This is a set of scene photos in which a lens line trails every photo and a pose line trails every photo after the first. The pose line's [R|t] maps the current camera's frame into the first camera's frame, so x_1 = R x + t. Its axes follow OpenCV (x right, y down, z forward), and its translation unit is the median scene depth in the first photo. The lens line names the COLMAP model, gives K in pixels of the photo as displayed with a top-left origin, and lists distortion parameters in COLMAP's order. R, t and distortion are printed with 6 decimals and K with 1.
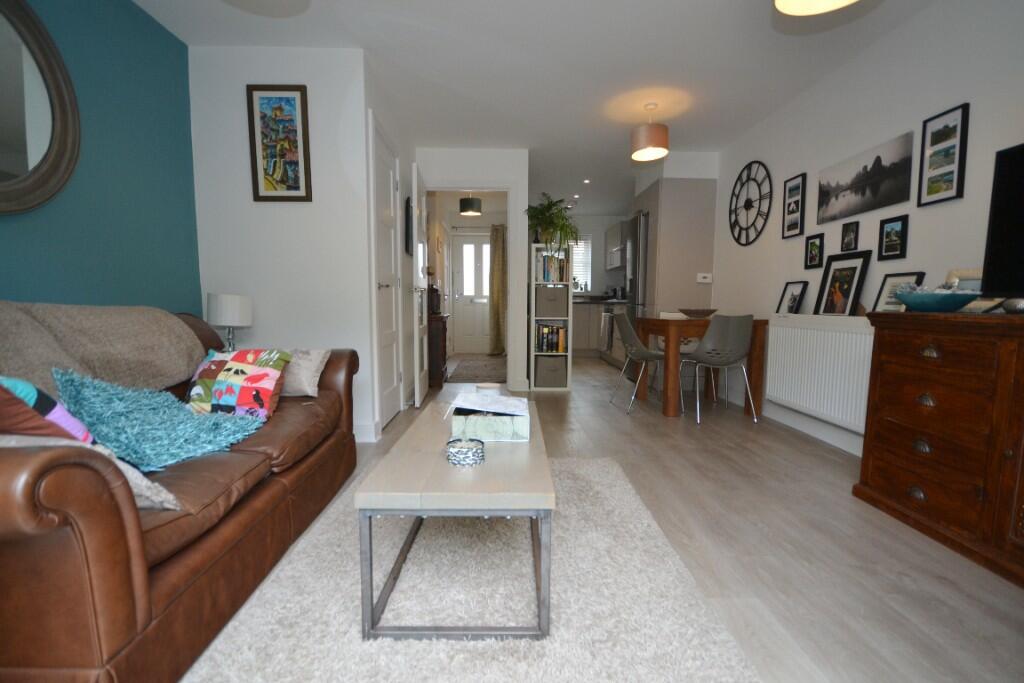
lens RADIAL K [[459.9, 0, 509.7], [0, 459.9, 343.1], [0, 0, 1]] dist [-0.002033, -0.000563]
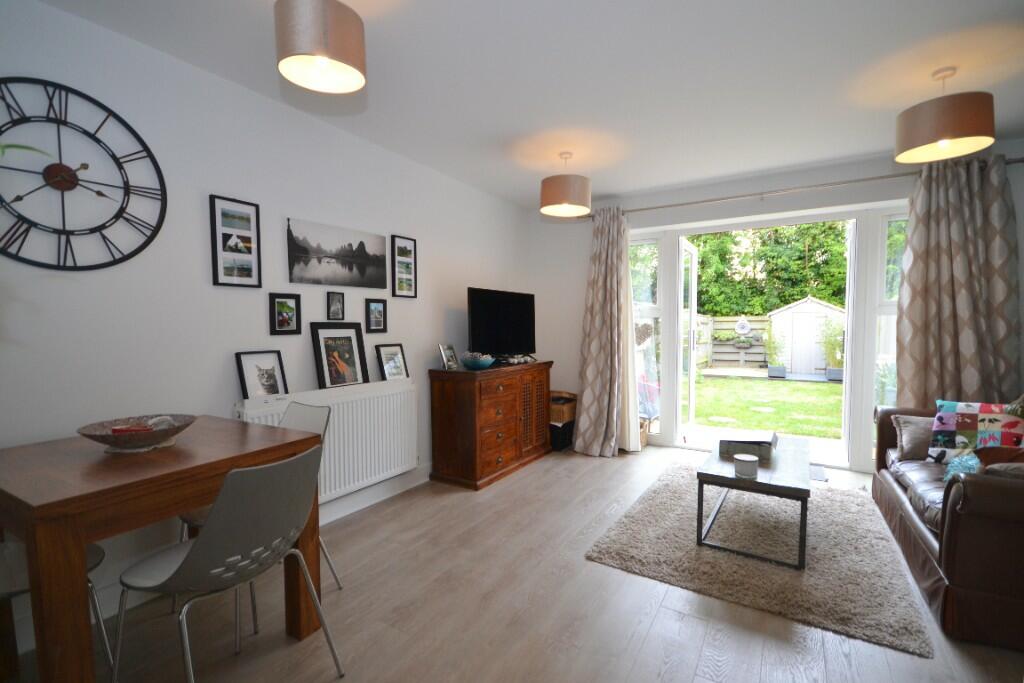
lens RADIAL K [[456.3, 0, 512.4], [0, 456.3, 347.3], [0, 0, 1]] dist [0.001637, 0.000176]
pose [[-0.838552, -0.027190, 0.544142, -0.116044], [0.047136, 0.991388, 0.122178, -0.235858], [-0.542778, 0.128101, -0.830049, 1.558047]]
